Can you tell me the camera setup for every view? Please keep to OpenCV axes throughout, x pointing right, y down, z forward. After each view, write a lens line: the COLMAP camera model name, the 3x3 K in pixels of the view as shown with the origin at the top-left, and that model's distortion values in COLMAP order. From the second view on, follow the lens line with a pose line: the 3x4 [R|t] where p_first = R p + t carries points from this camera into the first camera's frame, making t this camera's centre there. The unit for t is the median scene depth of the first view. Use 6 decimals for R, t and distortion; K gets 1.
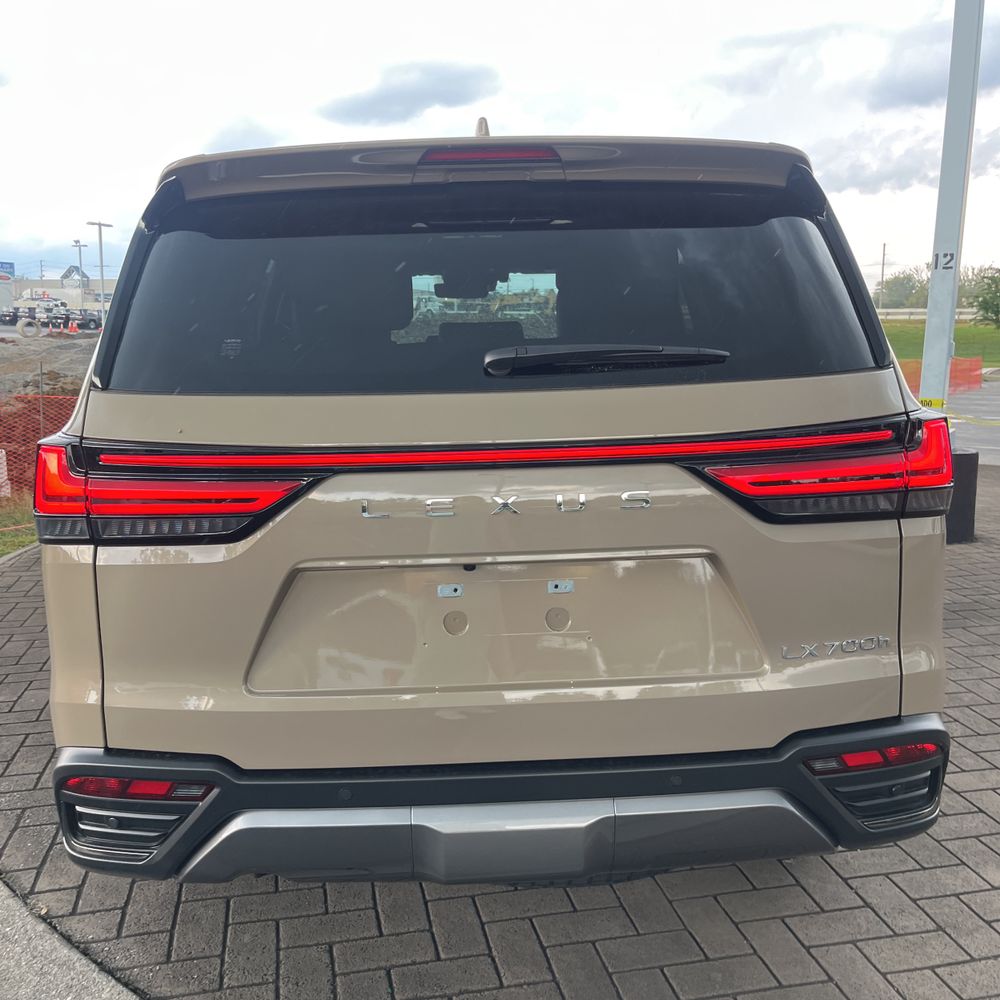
lens RADIAL K [[1020.5, 0, 486.2], [0, 1020.5, 497.7], [0, 0, 1]] dist [0.007721, 0.008461]
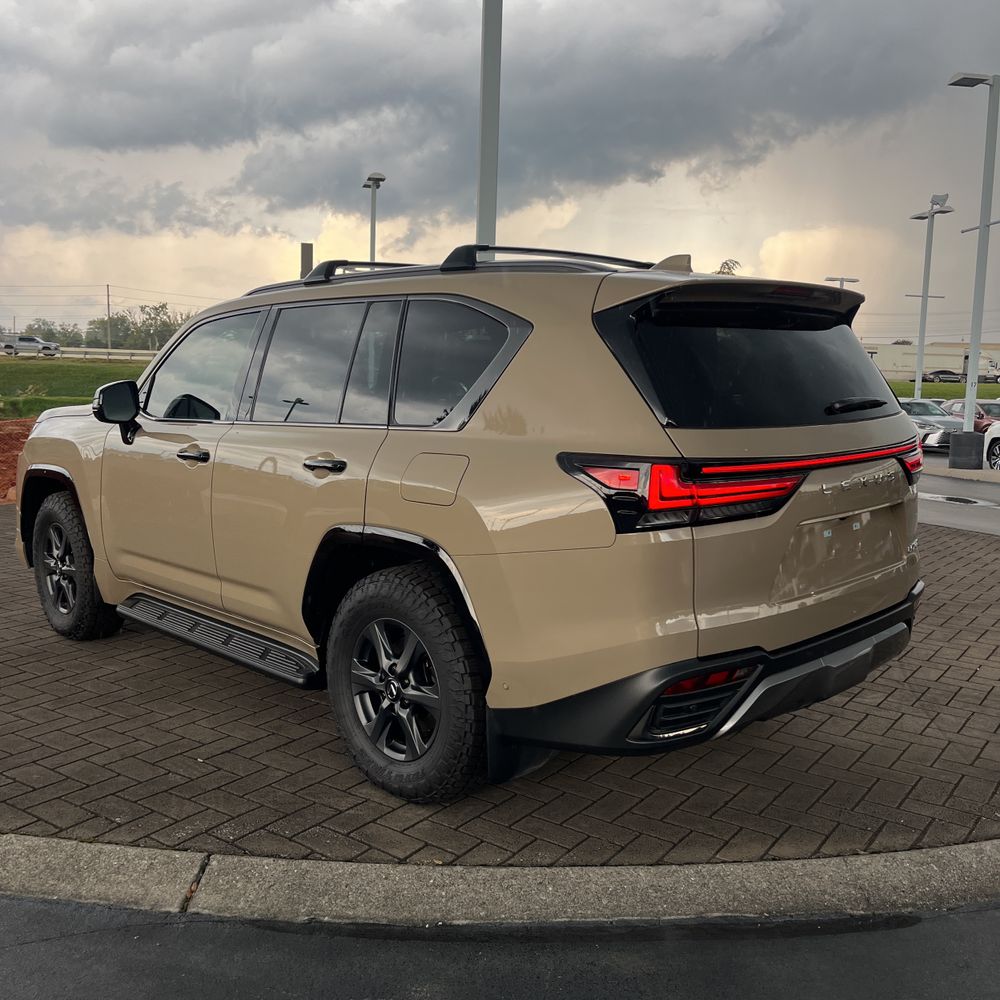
lens RADIAL K [[1047.5, 0, 500.0], [0, 1047.5, 500.0], [0, 0, 1]] dist [-0.004137, -0.002925]
pose [[0.719405, -0.064186, 0.691619, -1.220237], [0.090300, 0.995913, -0.001502, -0.013963], [-0.688696, 0.063534, 0.722261, 0.030378]]
